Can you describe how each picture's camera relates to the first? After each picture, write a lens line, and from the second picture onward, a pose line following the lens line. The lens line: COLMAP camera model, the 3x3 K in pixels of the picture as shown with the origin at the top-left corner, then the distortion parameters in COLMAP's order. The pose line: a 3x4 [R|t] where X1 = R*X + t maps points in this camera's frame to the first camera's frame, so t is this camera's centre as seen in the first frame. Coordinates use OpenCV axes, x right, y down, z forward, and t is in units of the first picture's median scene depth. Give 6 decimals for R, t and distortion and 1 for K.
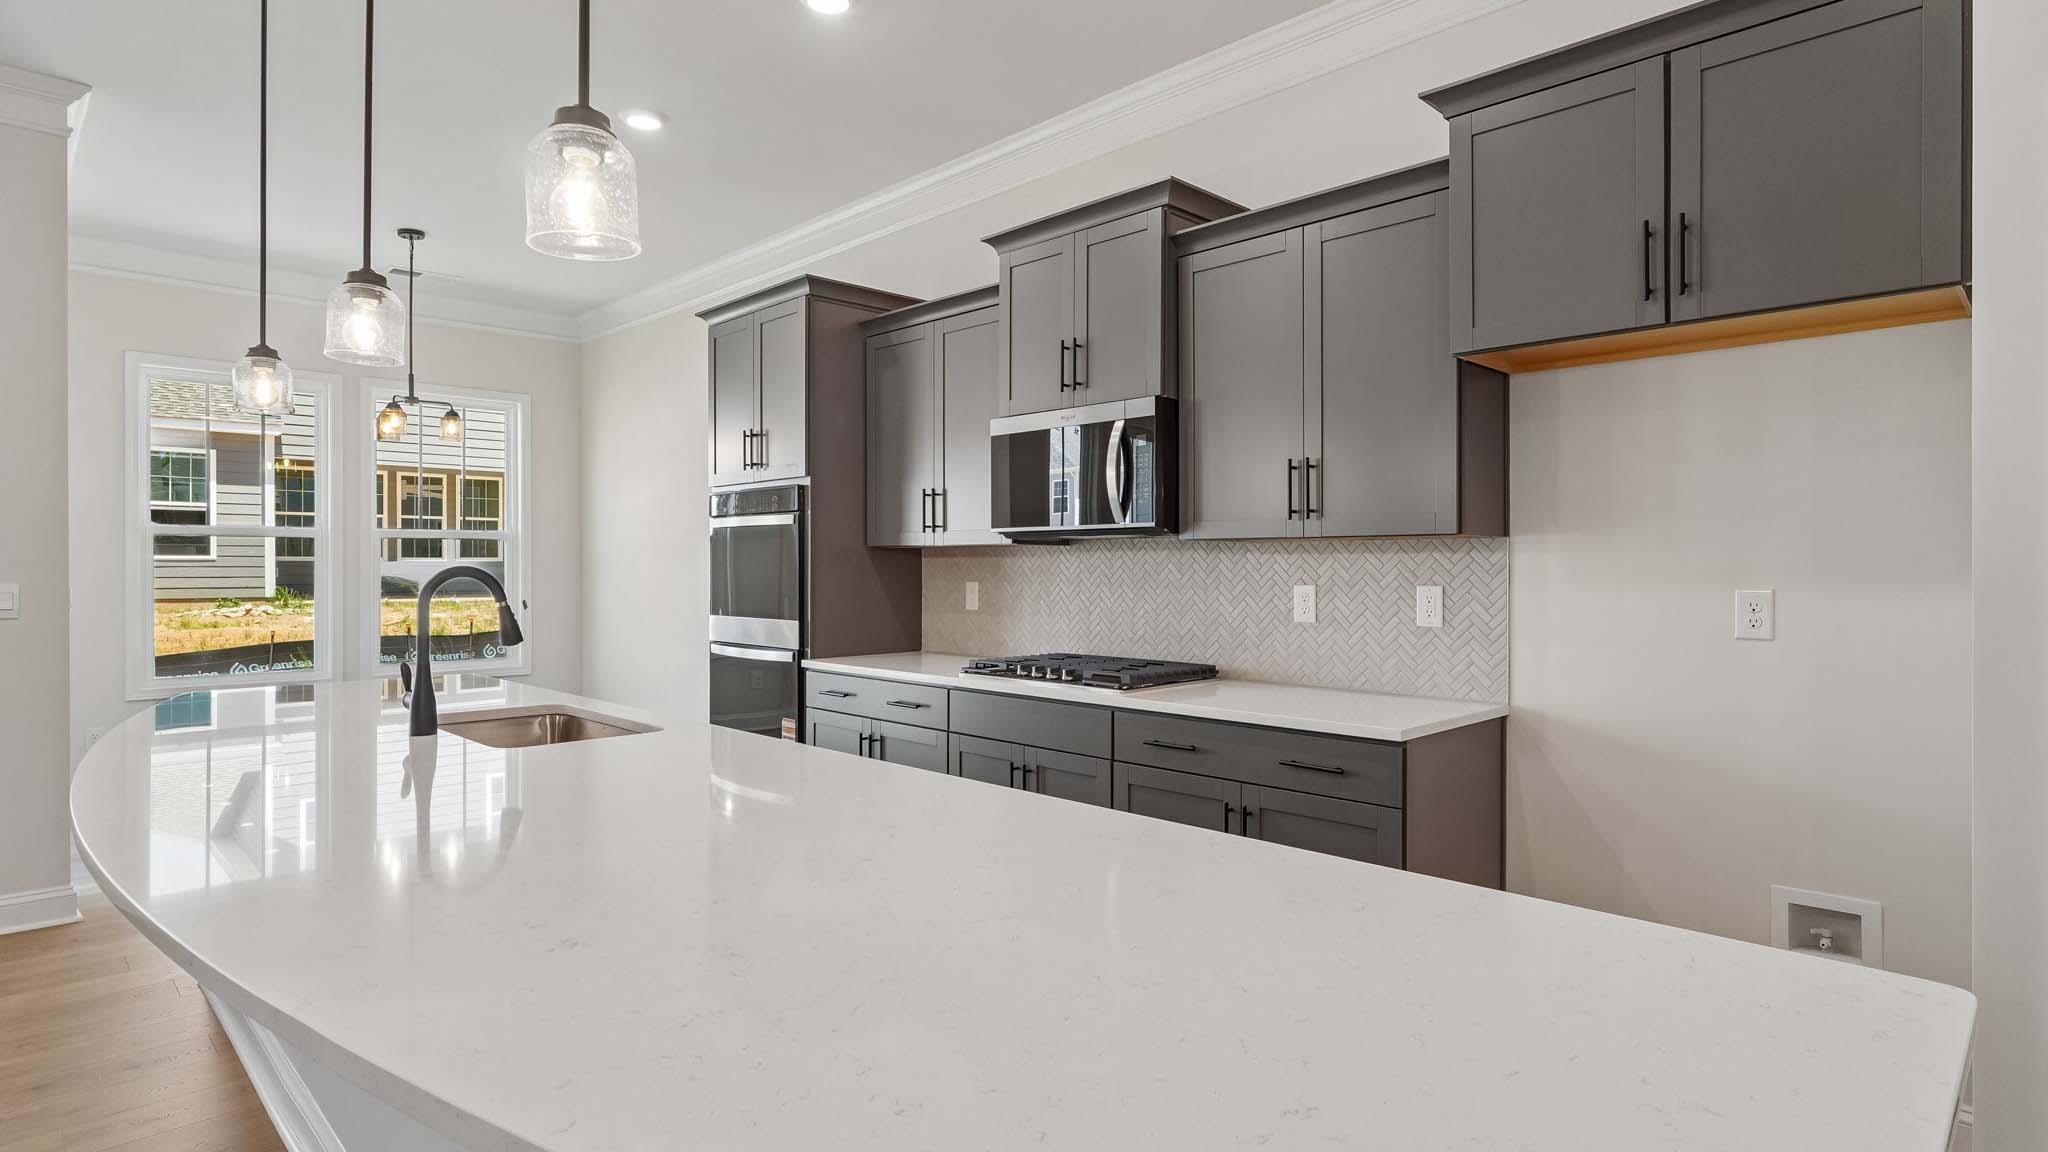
lens RADIAL K [[1056.2, 0, 1024.9], [0, 1056.2, 565.6], [0, 0, 1]] dist [-0.002147, 0.001344]
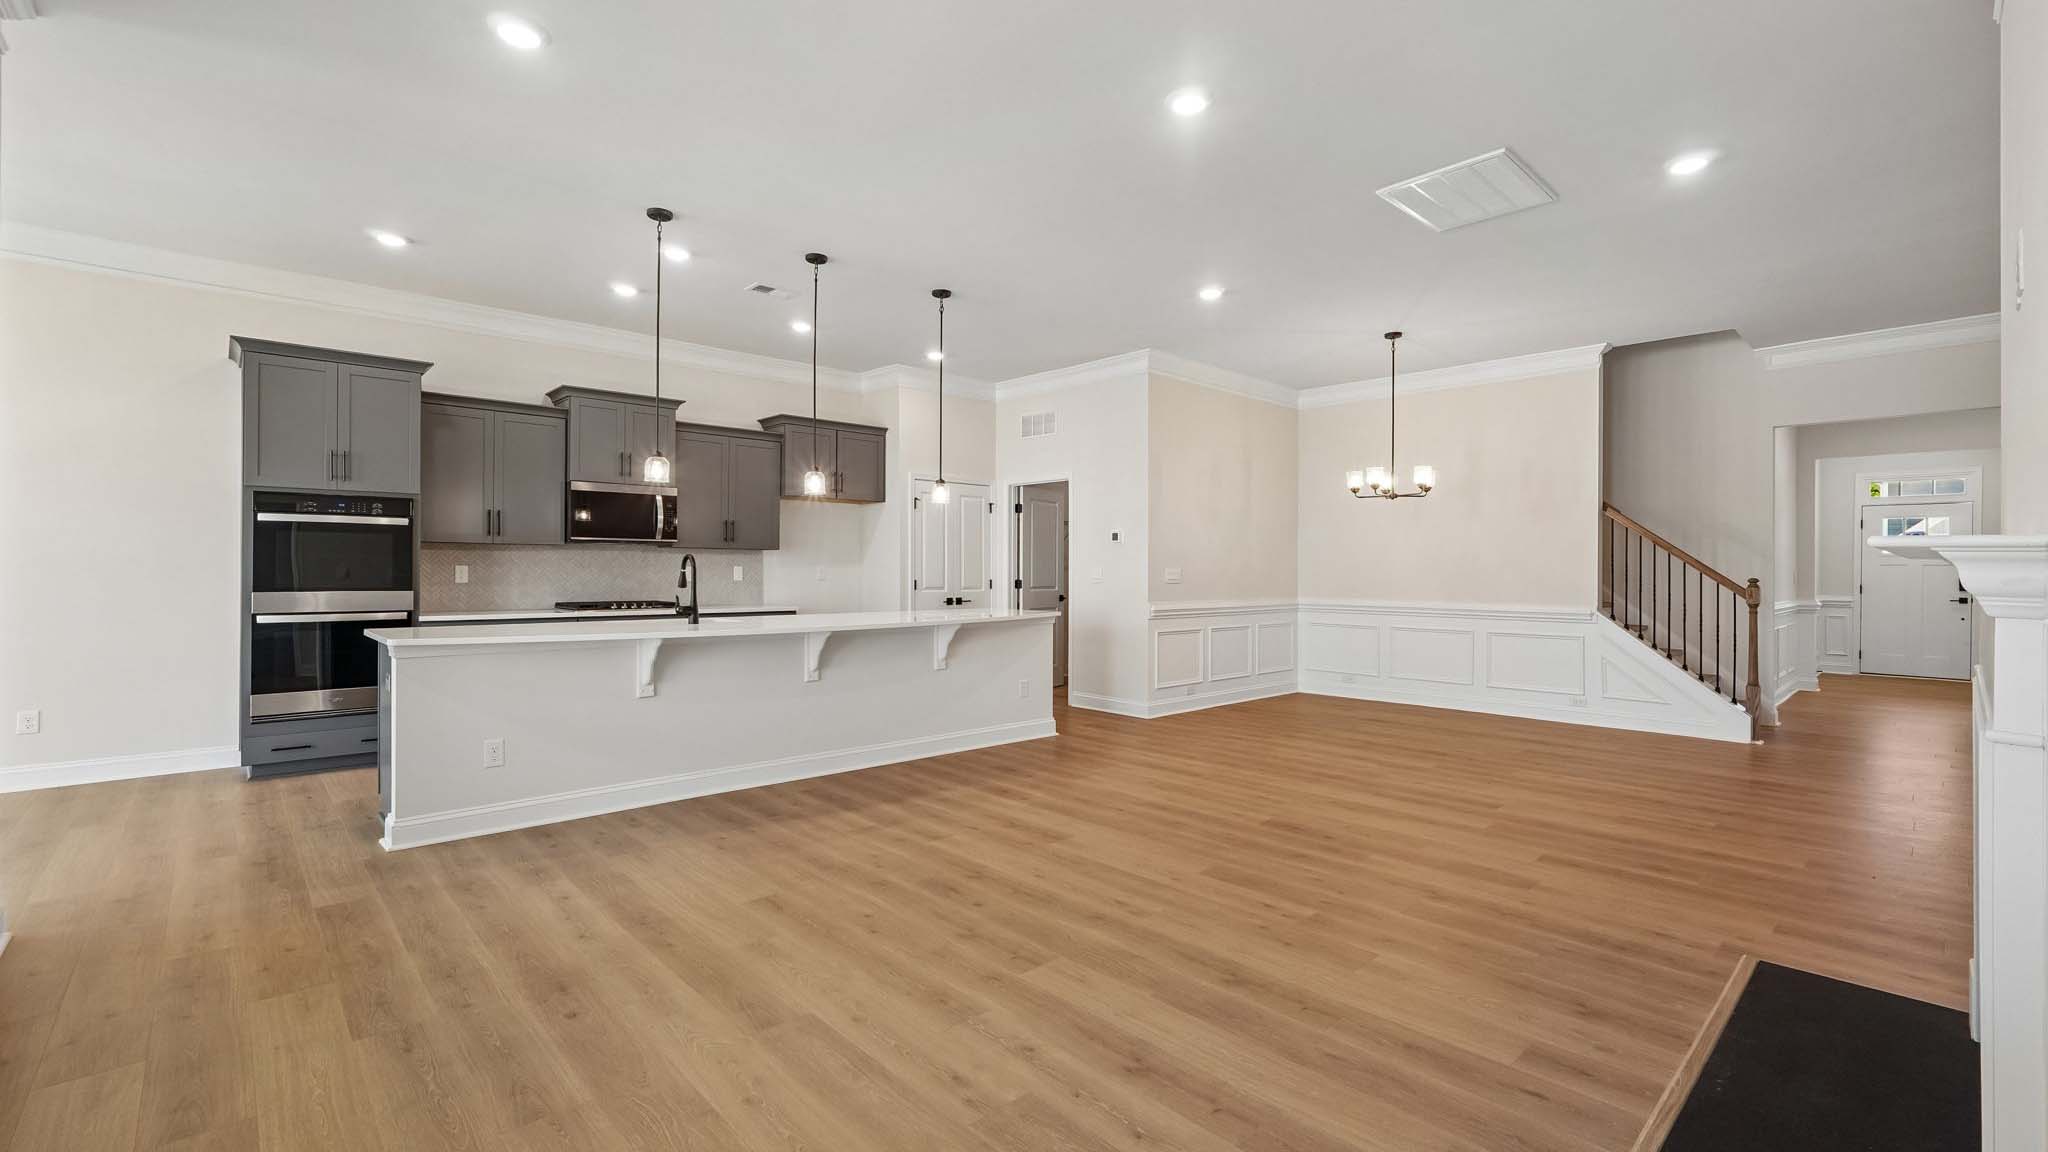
lens RADIAL K [[875.6, 0, 1024.6], [0, 875.6, 568.4], [0, 0, 1]] dist [-0.010512, 0.001360]
pose [[0.031709, 0.003837, 0.999490, -1.424861], [-0.004739, 0.999982, -0.003689, 0.021670], [-0.999486, -0.004620, 0.031726, 0.102284]]
